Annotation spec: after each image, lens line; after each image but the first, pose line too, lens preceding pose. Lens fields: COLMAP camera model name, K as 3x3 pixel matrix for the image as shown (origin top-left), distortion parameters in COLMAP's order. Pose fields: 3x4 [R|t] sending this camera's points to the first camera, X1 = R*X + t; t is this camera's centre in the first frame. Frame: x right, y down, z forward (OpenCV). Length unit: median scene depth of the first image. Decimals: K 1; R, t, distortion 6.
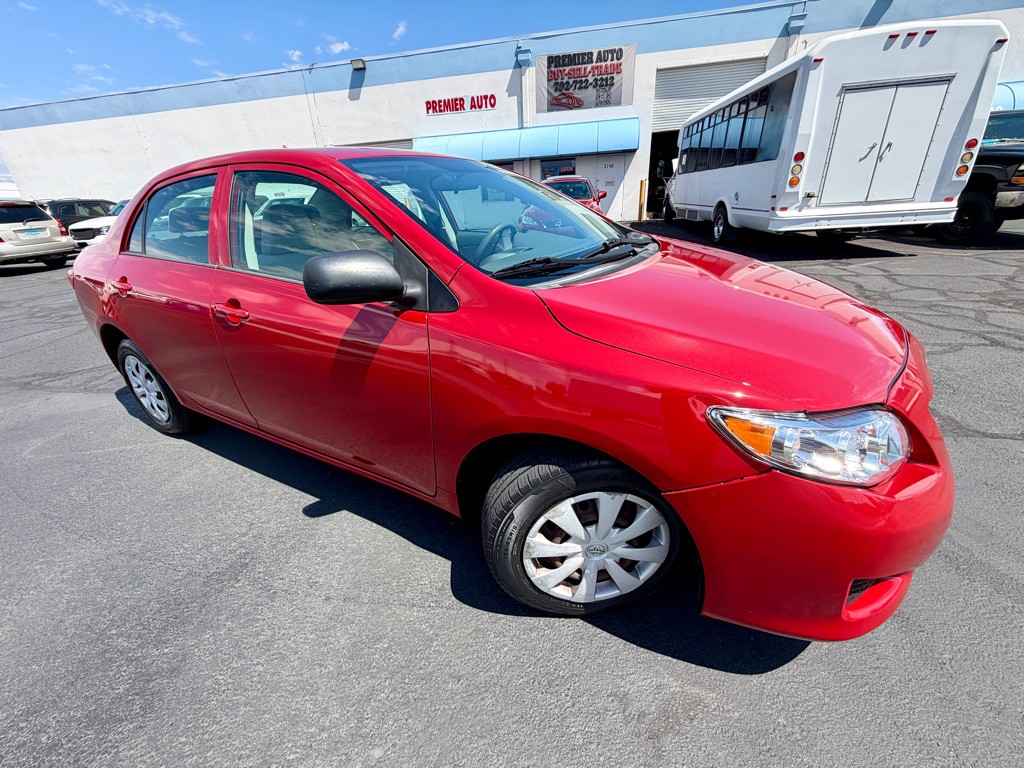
lens RADIAL K [[410.2, 0, 509.1], [0, 410.2, 382.2], [0, 0, 1]] dist [-0.001954, 0.000513]
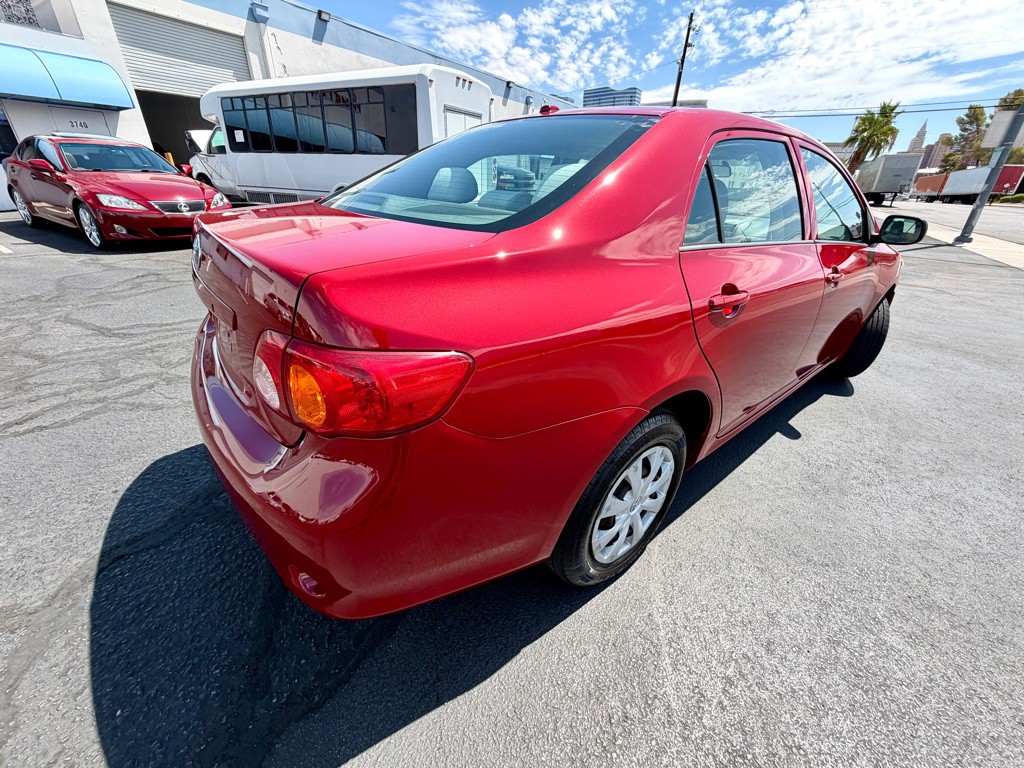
lens RADIAL K [[415.2, 0, 512.0], [0, 415.2, 384.0], [0, 0, 1]] dist [-0.001843, 0.000437]
pose [[0.361641, -0.356354, 0.861526, -0.262194], [0.337258, 0.911493, 0.235452, -0.057843], [-0.869180, 0.205408, 0.449816, 0.163892]]
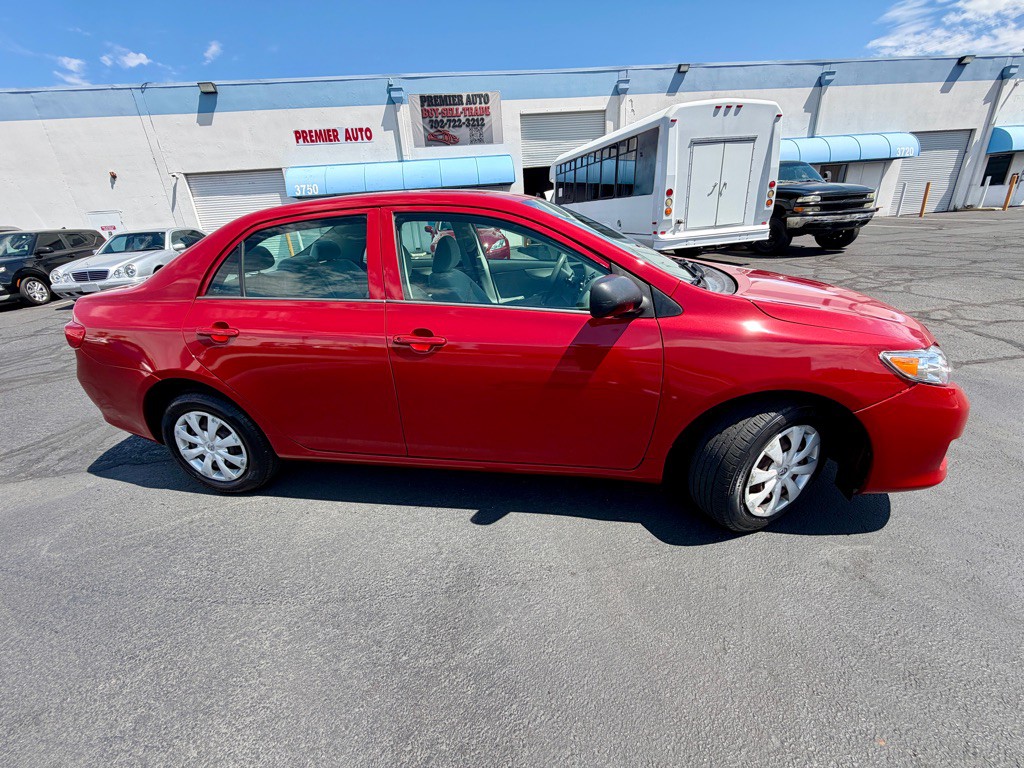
lens RADIAL K [[409.4, 0, 508.9], [0, 409.4, 382.4], [0, 0, 1]] dist [-0.001631, 0.000280]
pose [[0.945395, -0.131686, 0.298140, -0.100232], [0.148481, 0.988320, -0.034297, 0.000818], [-0.290141, 0.076693, 0.953906, -0.009827]]
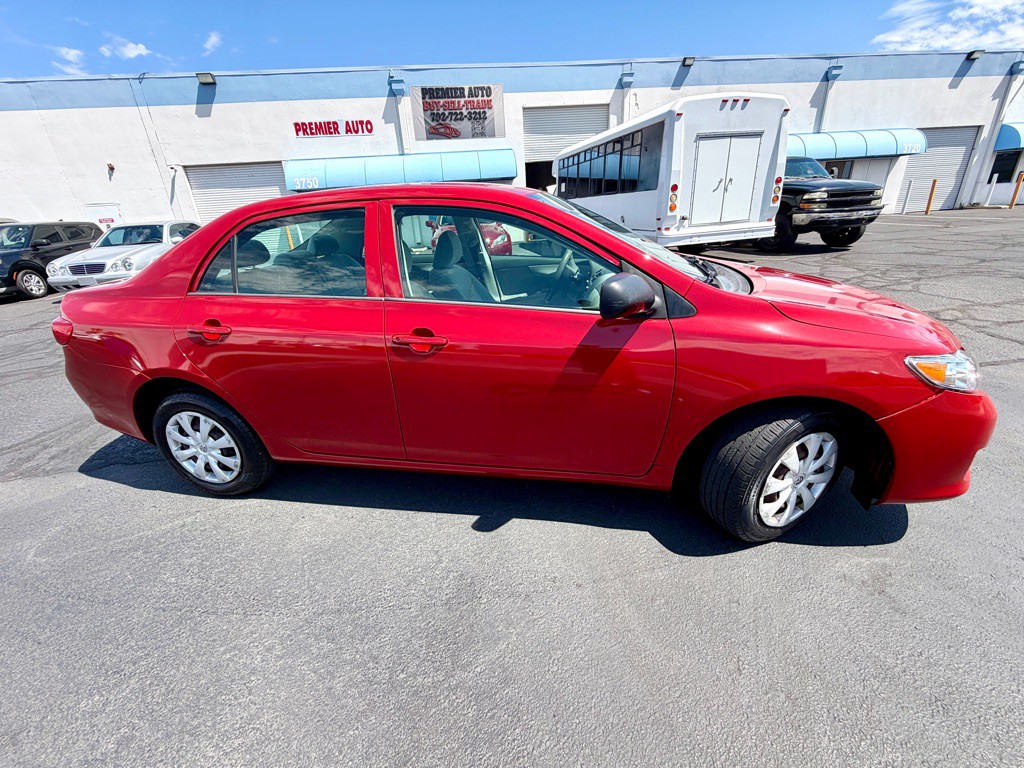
lens RADIAL K [[409.4, 0, 508.9], [0, 409.4, 382.4], [0, 0, 1]] dist [-0.001631, 0.000280]
pose [[0.946402, -0.128588, 0.296290, -0.099239], [0.142004, 0.989572, -0.024116, -0.001740], [-0.290099, 0.064898, 0.954793, -0.003903]]
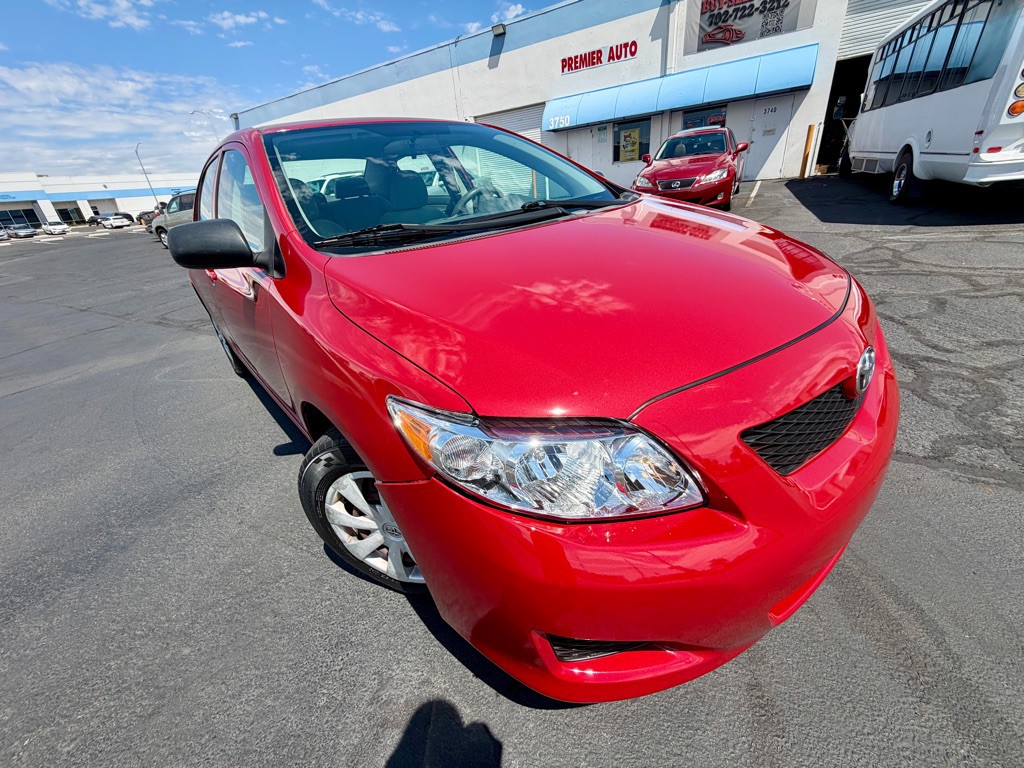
lens RADIAL K [[409.4, 0, 508.9], [0, 409.4, 382.4], [0, 0, 1]] dist [-0.001631, 0.000280]
pose [[0.942883, 0.107359, -0.315351, 0.069088], [-0.085221, 0.992881, 0.083213, -0.004133], [0.322039, -0.051586, 0.945320, 0.017660]]
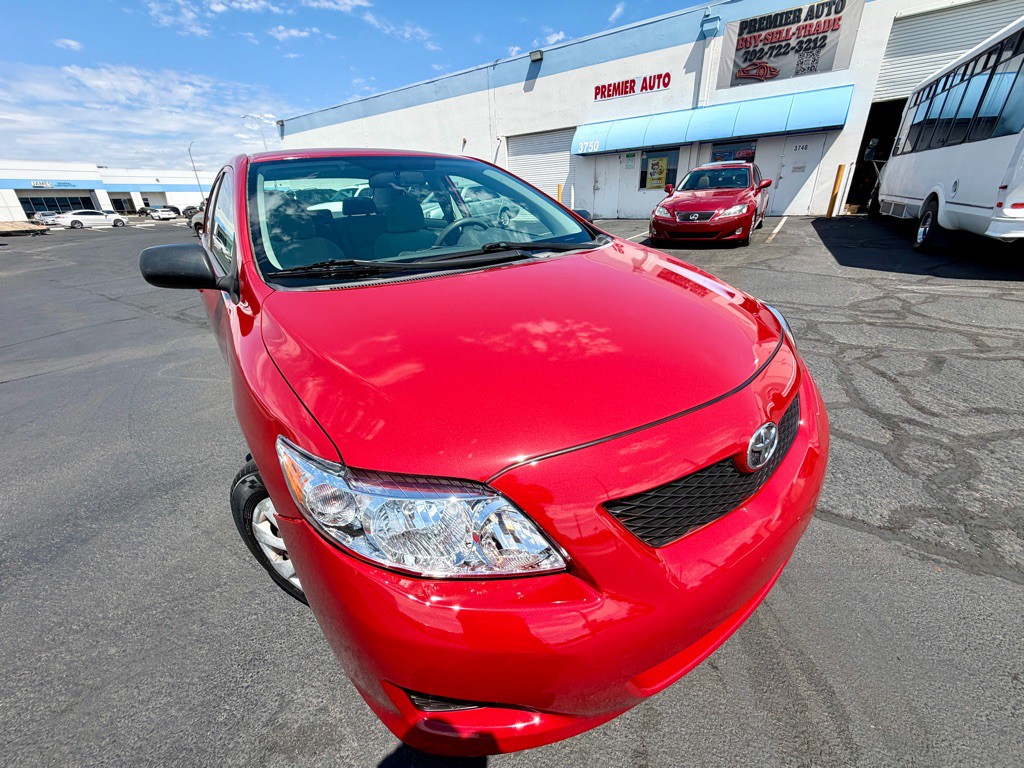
lens RADIAL K [[410.2, 0, 509.1], [0, 410.2, 382.2], [0, 0, 1]] dist [-0.001954, 0.000513]
pose [[0.917150, 0.171991, -0.359520, 0.087991], [-0.162911, 0.985070, 0.055655, -0.013248], [0.363724, 0.007526, 0.931476, 0.022201]]
